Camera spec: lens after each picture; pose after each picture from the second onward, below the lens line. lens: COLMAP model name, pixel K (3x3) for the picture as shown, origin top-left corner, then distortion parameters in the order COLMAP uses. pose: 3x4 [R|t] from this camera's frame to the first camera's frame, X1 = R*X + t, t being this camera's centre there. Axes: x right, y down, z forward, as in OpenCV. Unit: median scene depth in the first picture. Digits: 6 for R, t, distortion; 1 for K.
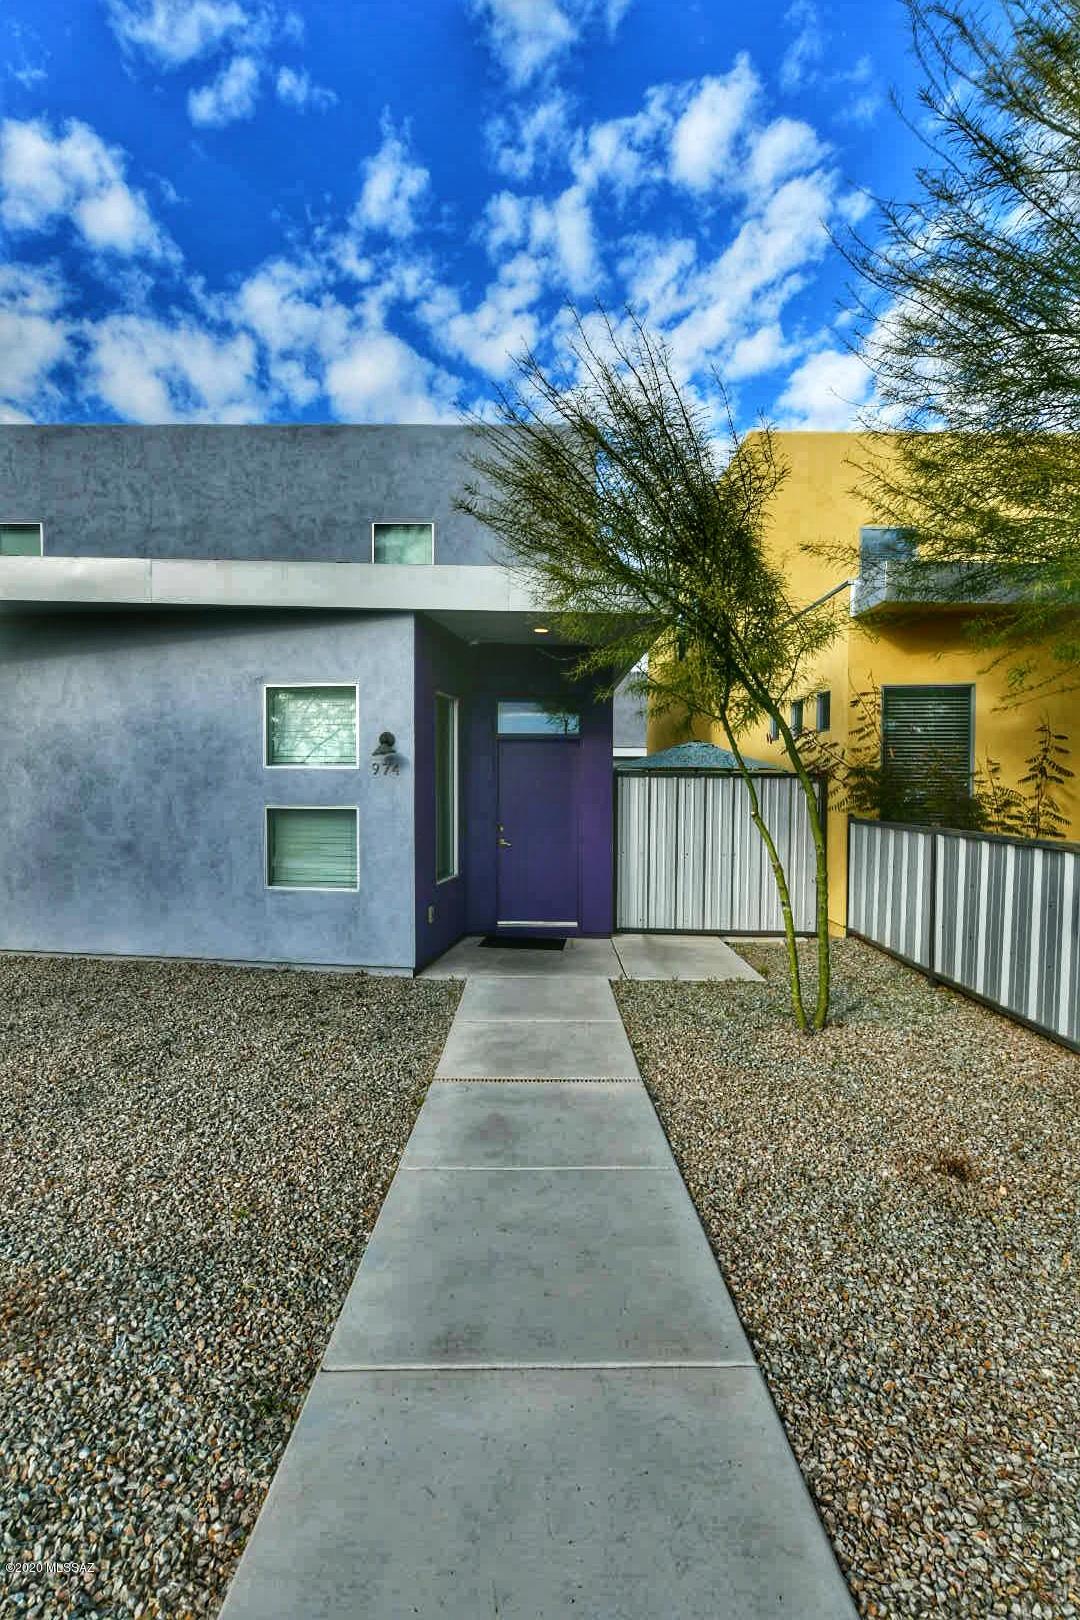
lens RADIAL K [[800.7, 0, 540.2], [0, 800.7, 809.2], [0, 0, 1]] dist [-0.012813, 0.002031]
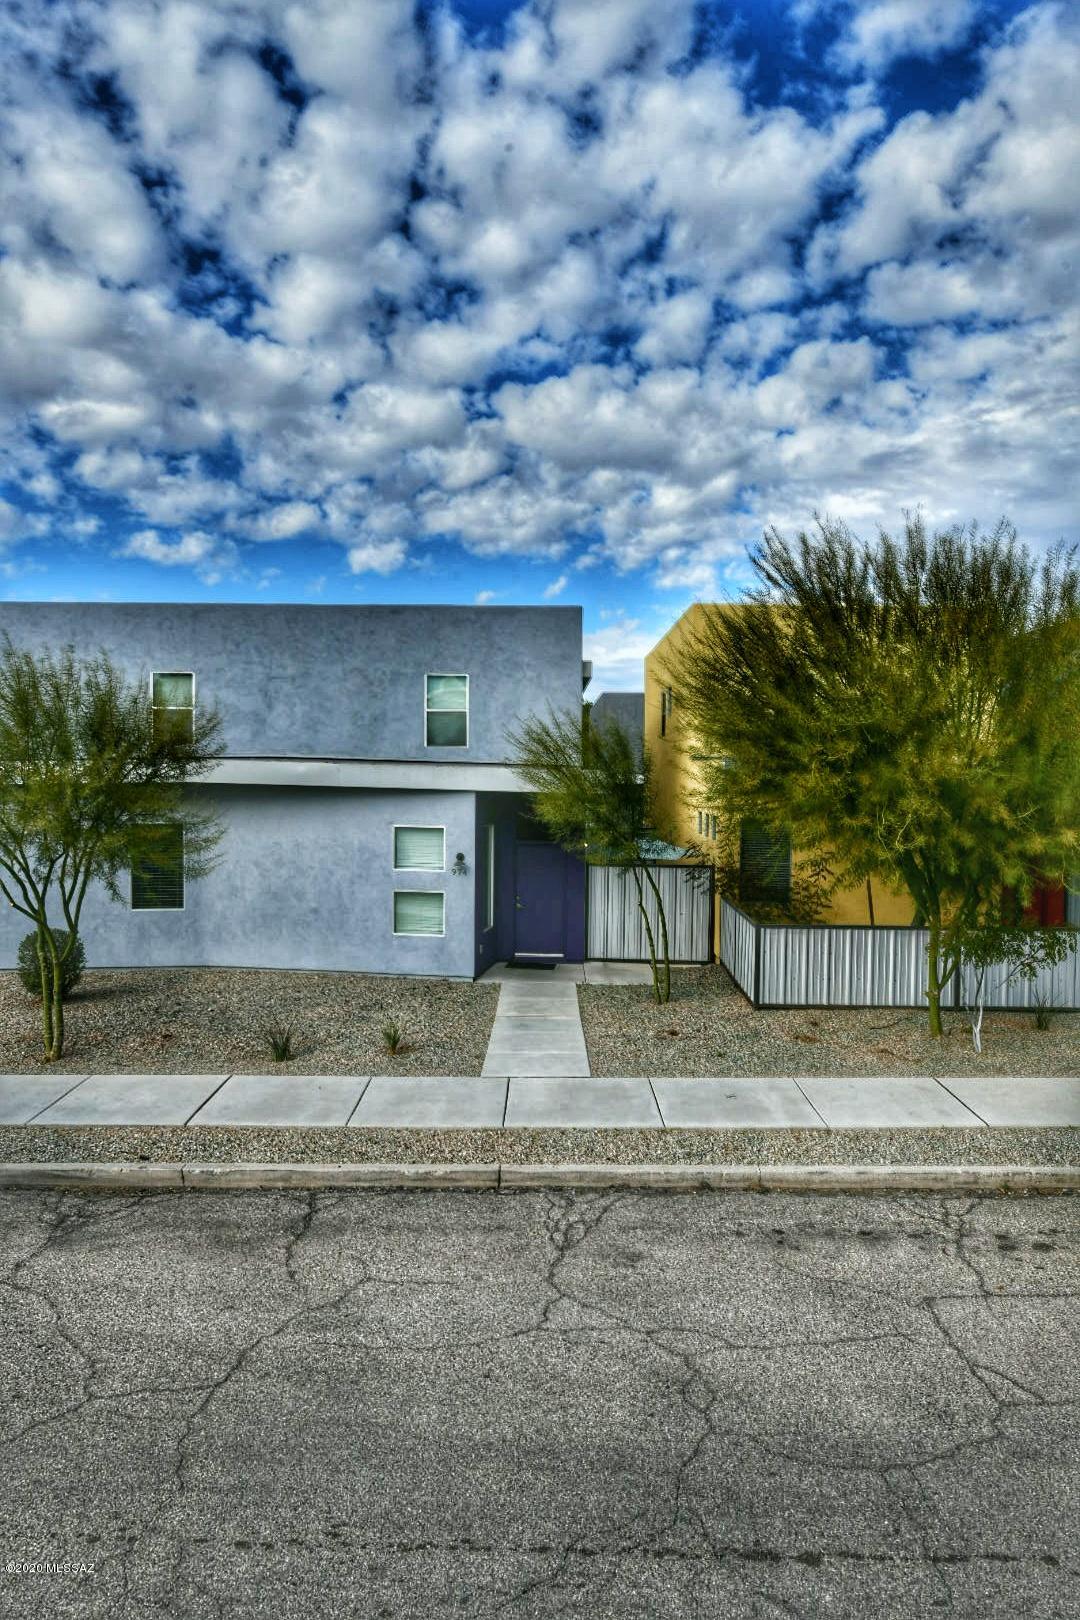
lens RADIAL K [[1095.5, 0, 526.8], [0, 1095.5, 812.7], [0, 0, 1]] dist [-0.011624, 0.000252]
pose [[0.999805, 0.005544, -0.018927, 0.018478], [-0.005379, 0.999947, 0.008786, -0.257342], [0.018975, -0.008682, 0.999782, -1.909480]]
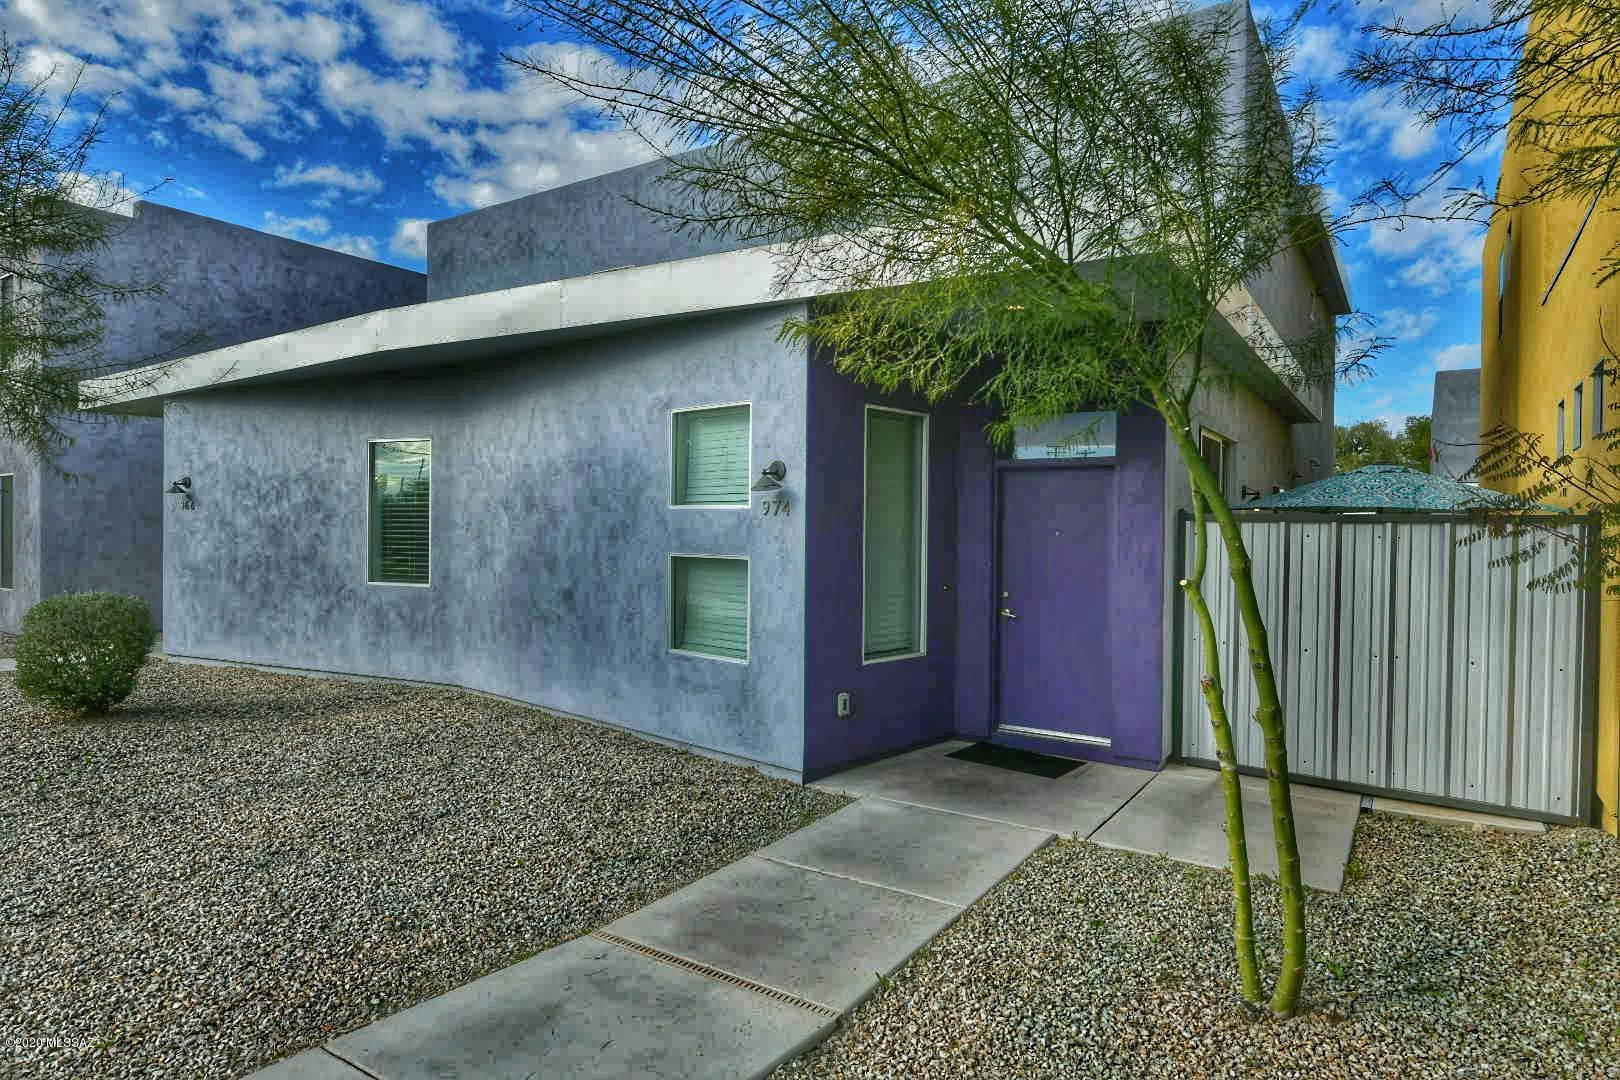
lens RADIAL K [[943.2, 0, 798.5], [0, 943.2, 536.4], [0, 0, 1]] dist [-0.005317, -0.000471]
pose [[0.831663, 0.011438, -0.555163, 0.397352], [-0.026510, 0.999466, -0.019122, -0.007887], [0.554648, 0.030621, 0.831522, 0.303768]]
